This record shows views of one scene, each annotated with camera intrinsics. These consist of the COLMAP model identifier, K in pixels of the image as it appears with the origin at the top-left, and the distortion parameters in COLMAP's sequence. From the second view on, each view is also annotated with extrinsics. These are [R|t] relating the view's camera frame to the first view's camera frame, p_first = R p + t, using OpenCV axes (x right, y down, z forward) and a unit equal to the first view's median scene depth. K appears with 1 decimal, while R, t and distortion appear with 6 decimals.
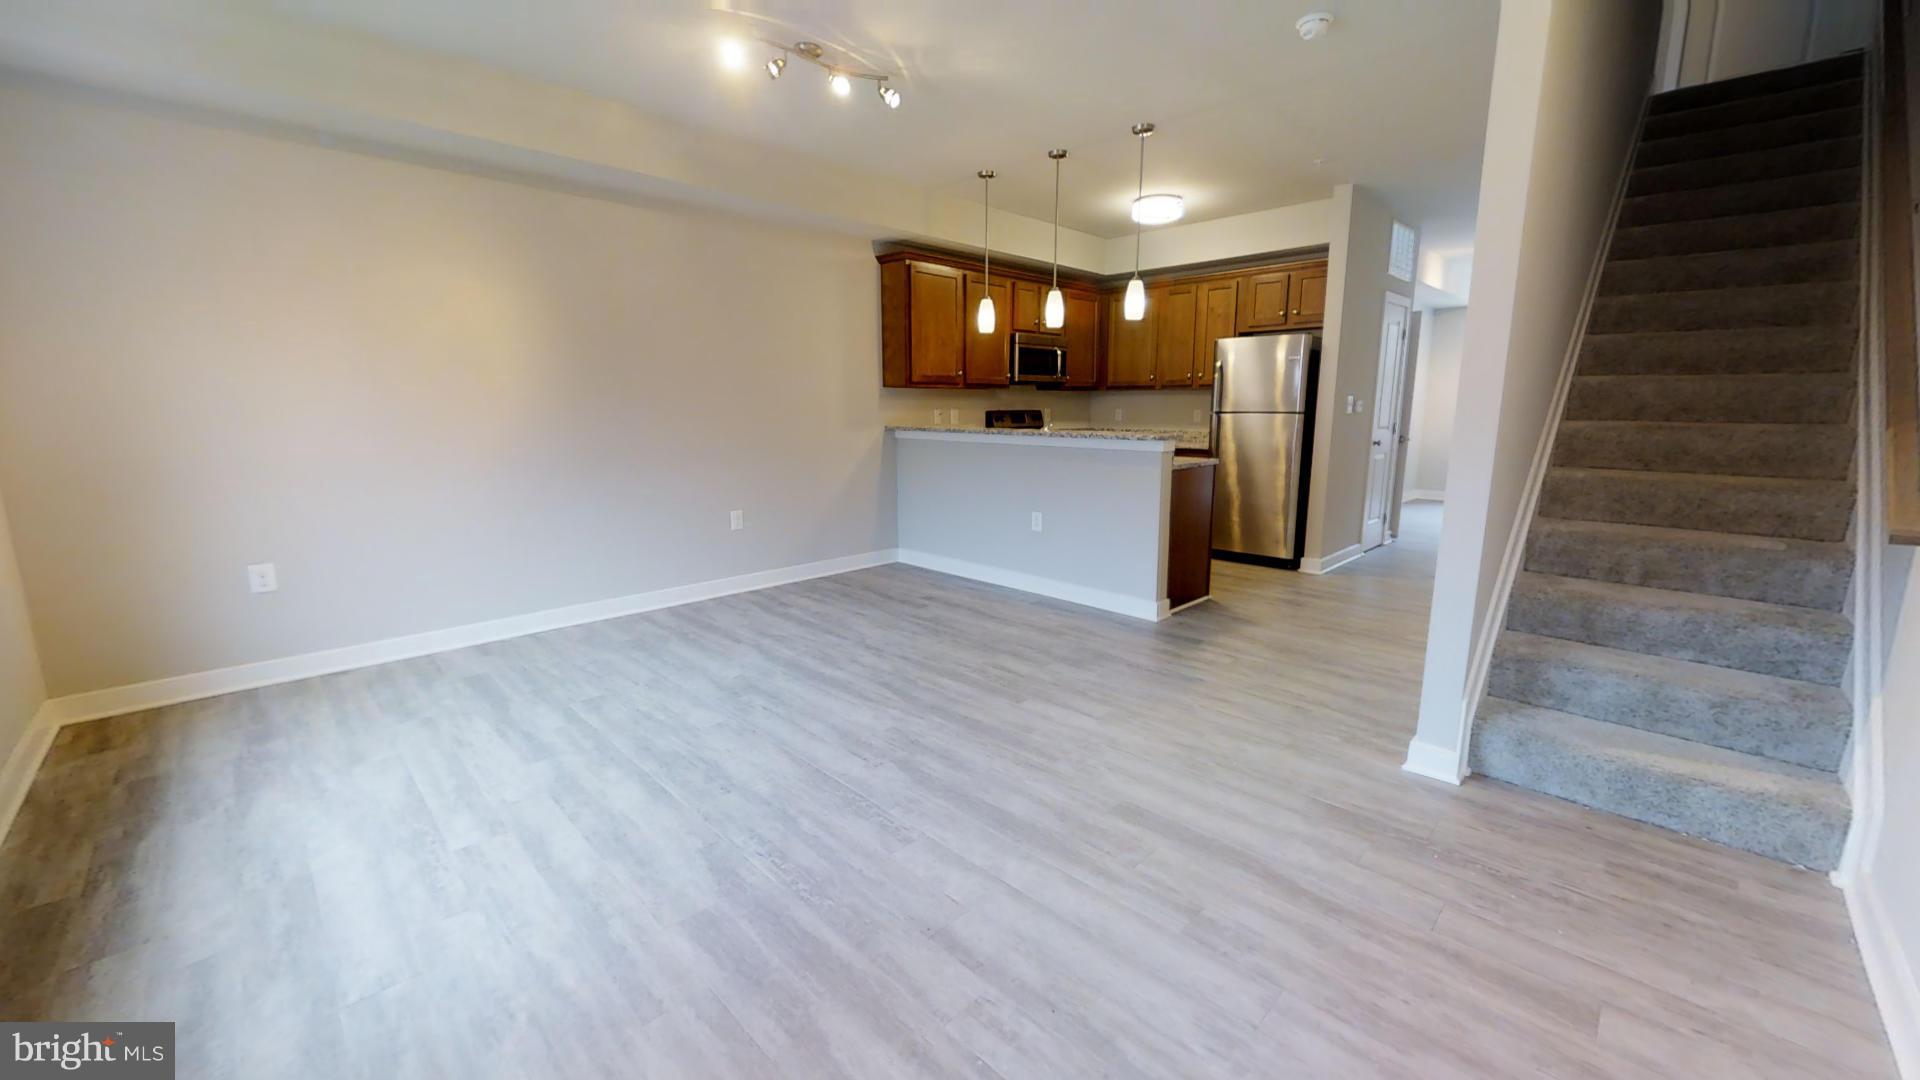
lens RADIAL K [[745.4, 0, 960.0], [0, 745.4, 540.0], [0, 0, 1]] dist [0.020301, 0.000053]
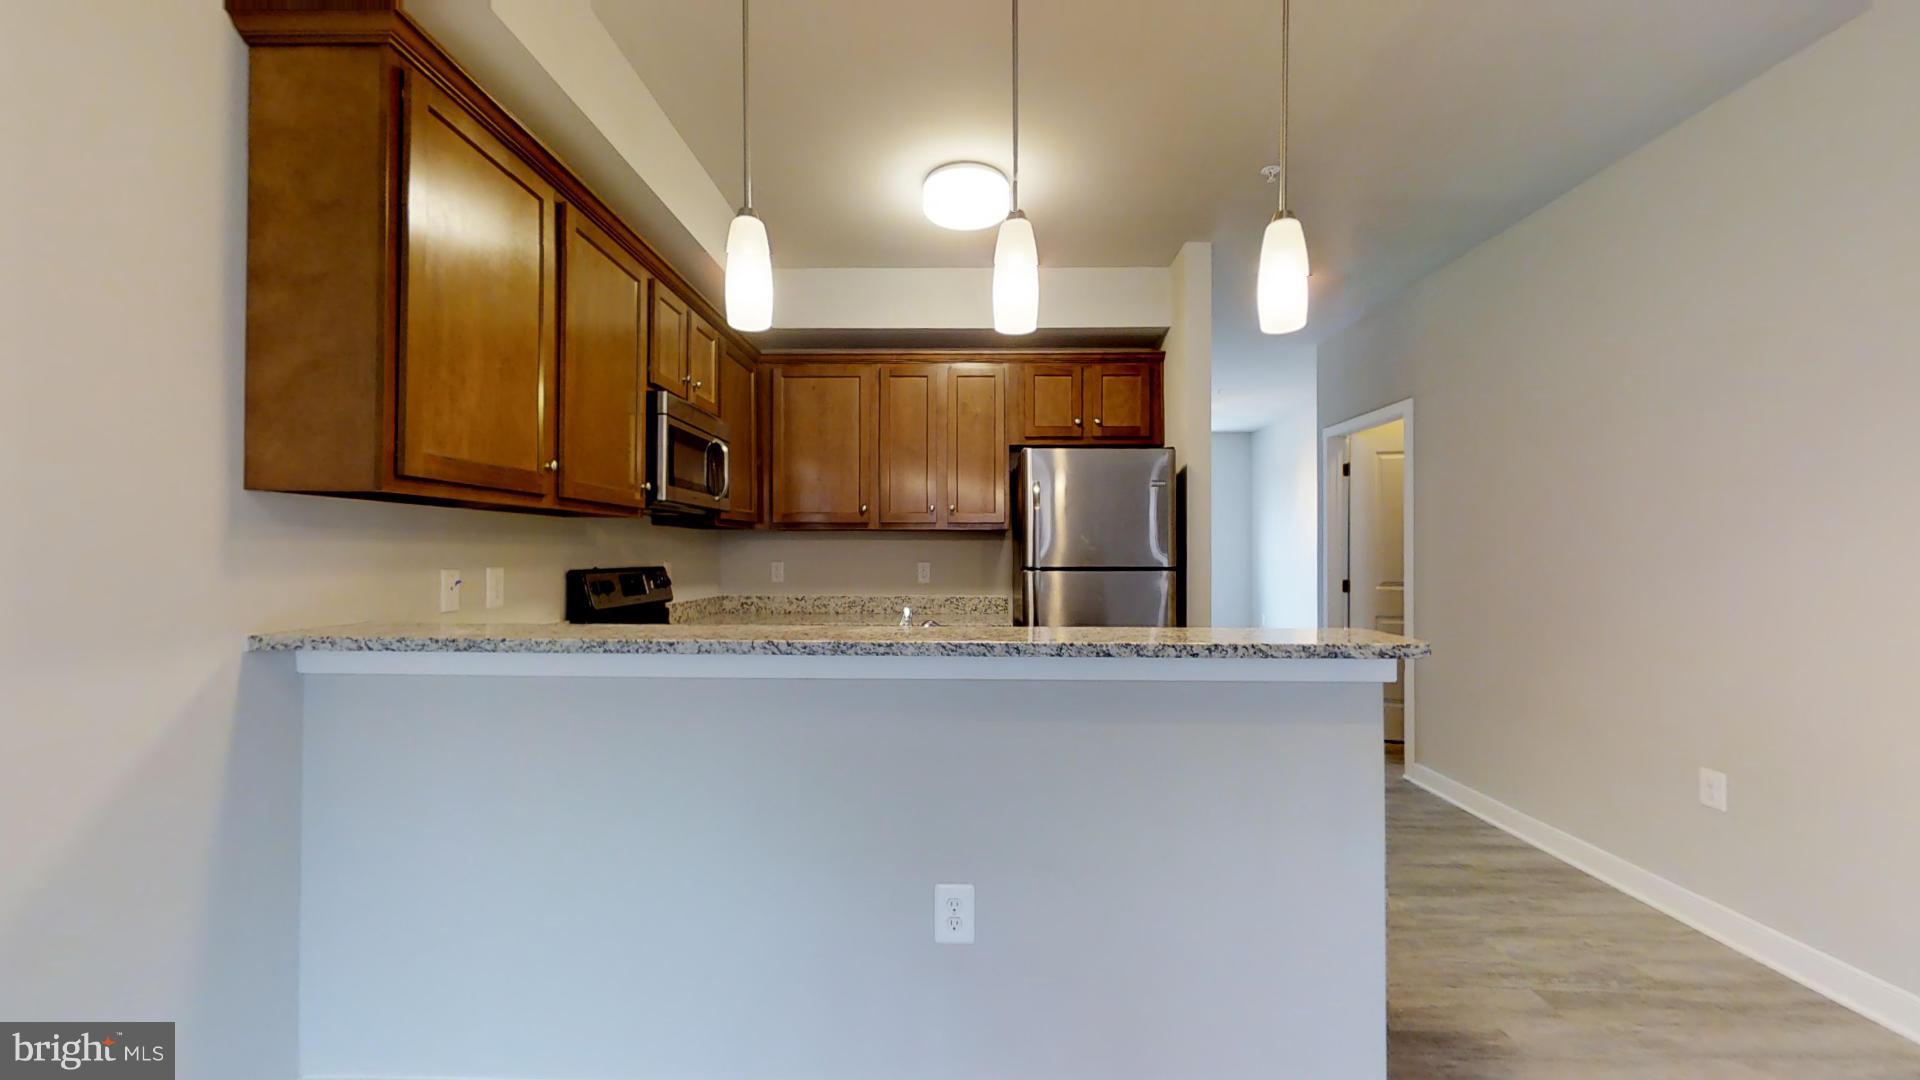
lens RADIAL K [[745.4, 0, 960.0], [0, 745.4, 540.0], [0, 0, 1]] dist [0.020301, 0.000053]
pose [[0.716204, 0.015283, 0.697724, -0.101592], [0.122352, 0.981526, -0.147092, -0.110479], [-0.687083, 0.190715, 0.701103, 0.604425]]
